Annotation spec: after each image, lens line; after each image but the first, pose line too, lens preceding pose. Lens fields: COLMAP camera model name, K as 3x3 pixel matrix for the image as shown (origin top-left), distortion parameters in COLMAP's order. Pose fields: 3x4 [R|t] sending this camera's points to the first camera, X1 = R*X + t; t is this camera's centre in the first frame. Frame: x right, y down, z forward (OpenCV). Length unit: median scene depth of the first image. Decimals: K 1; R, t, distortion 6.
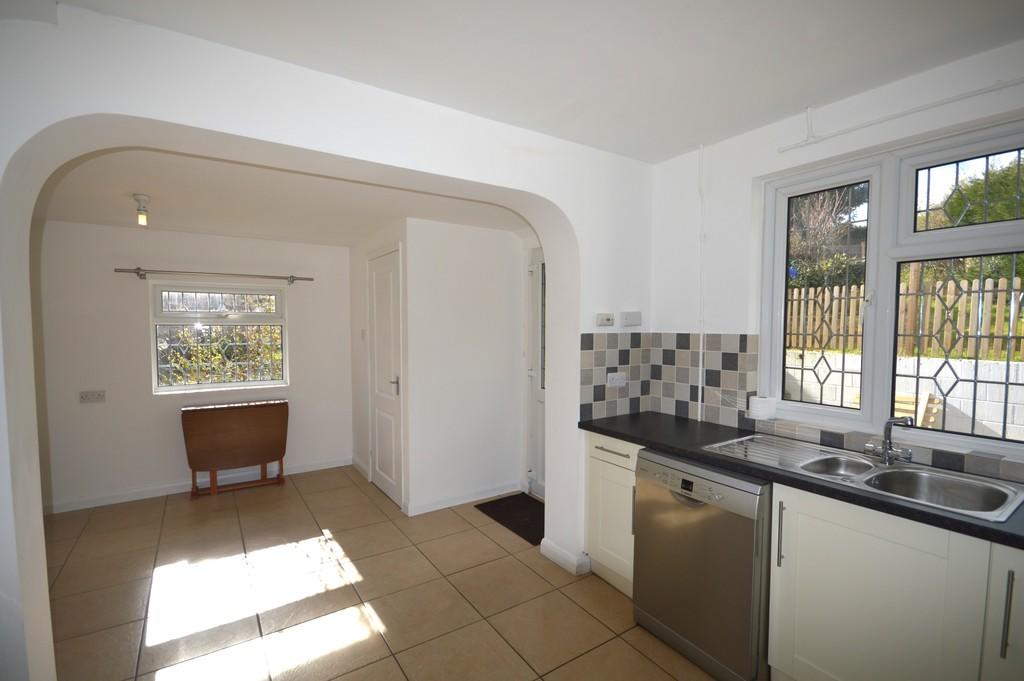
lens RADIAL K [[466.5, 0, 516.7], [0, 466.5, 350.3], [0, 0, 1]] dist [0.000484, 0.000110]
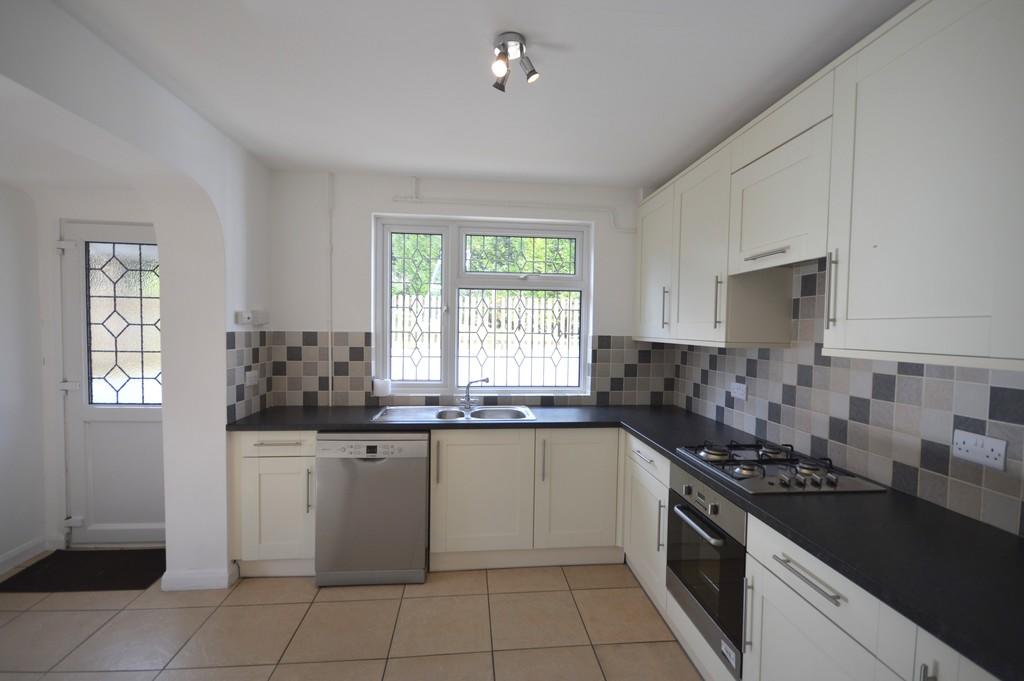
lens RADIAL K [[466.5, 0, 516.7], [0, 466.5, 350.3], [0, 0, 1]] dist [0.000484, 0.000110]
pose [[0.472293, -0.034127, 0.880781, -0.416215], [0.034430, 0.999202, 0.020253, 0.003118], [-0.880769, 0.020760, 0.473091, 0.025420]]
